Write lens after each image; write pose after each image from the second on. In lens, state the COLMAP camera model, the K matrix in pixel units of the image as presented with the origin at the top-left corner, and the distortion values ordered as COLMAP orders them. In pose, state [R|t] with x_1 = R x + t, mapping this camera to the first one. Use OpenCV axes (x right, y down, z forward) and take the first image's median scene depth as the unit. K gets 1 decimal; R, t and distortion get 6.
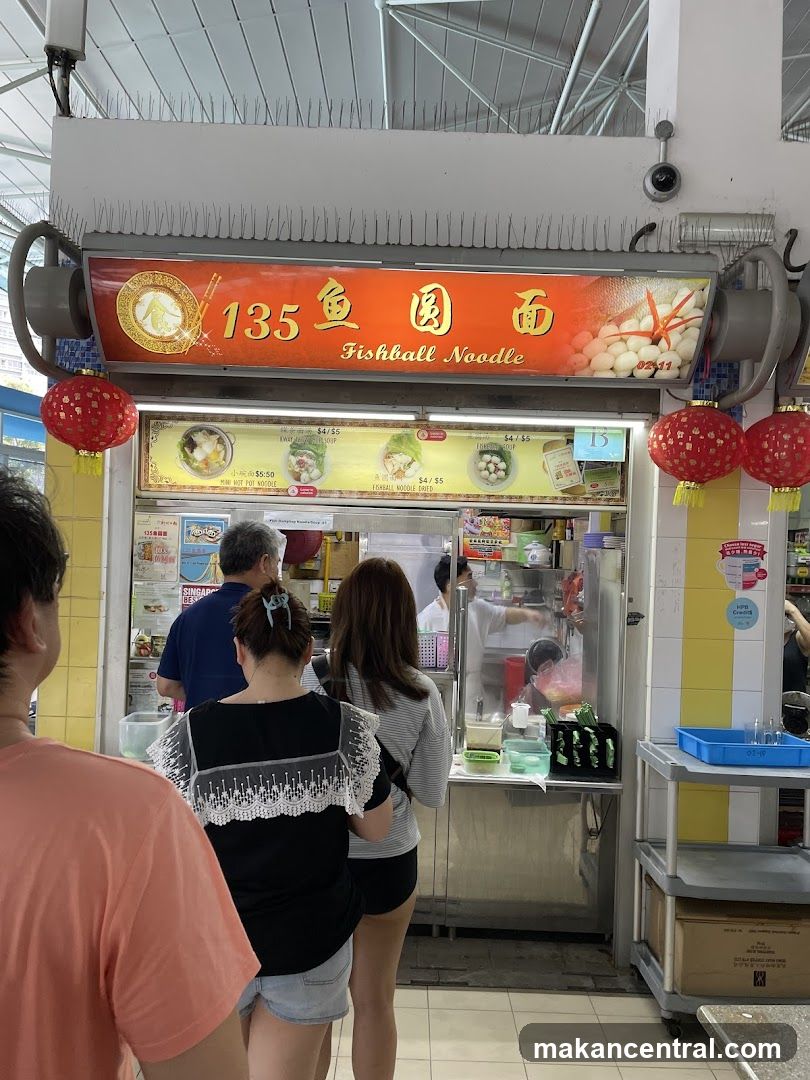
lens RADIAL K [[788.8, 0, 401.6], [0, 788.8, 541.2], [0, 0, 1]] dist [0.061390, -0.004232]
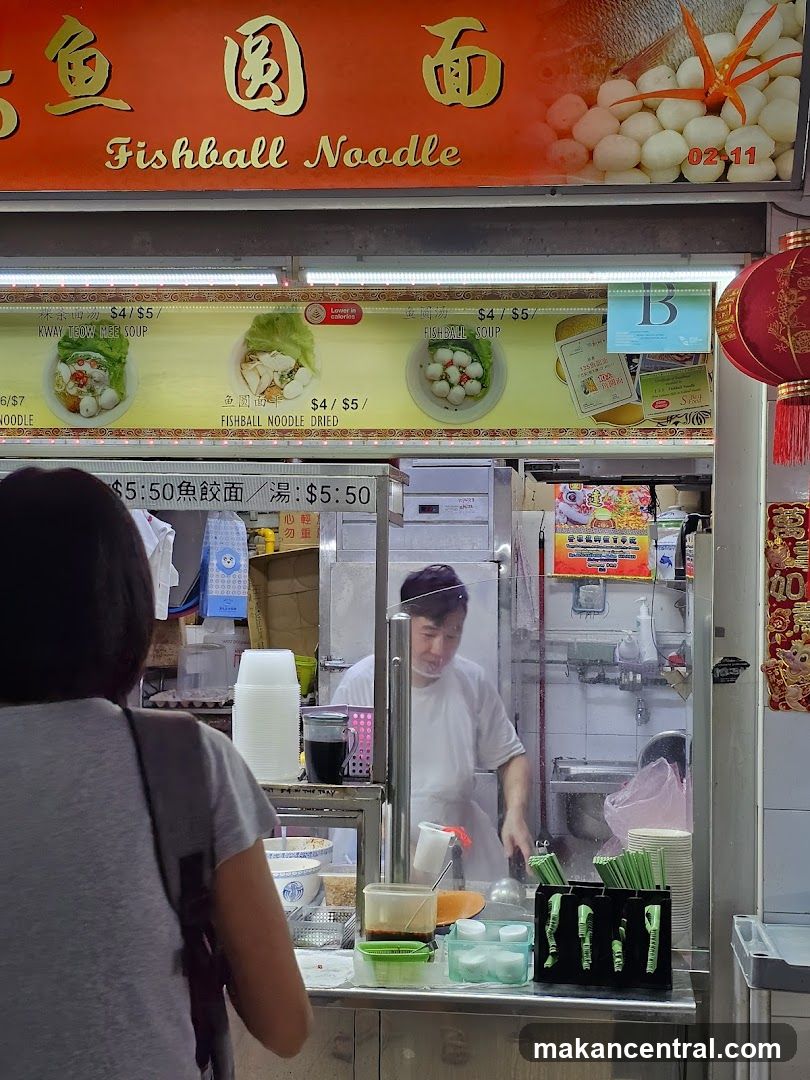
lens RADIAL K [[1717.0, 0, 417.9], [0, 1717.0, 538.4], [0, 0, 1]] dist [0.223451, -0.852712]
pose [[0.994635, -0.024256, -0.100568, 0.228651], [0.022876, 0.999628, -0.014851, 0.030094], [0.100890, 0.012470, 0.994819, -0.098042]]
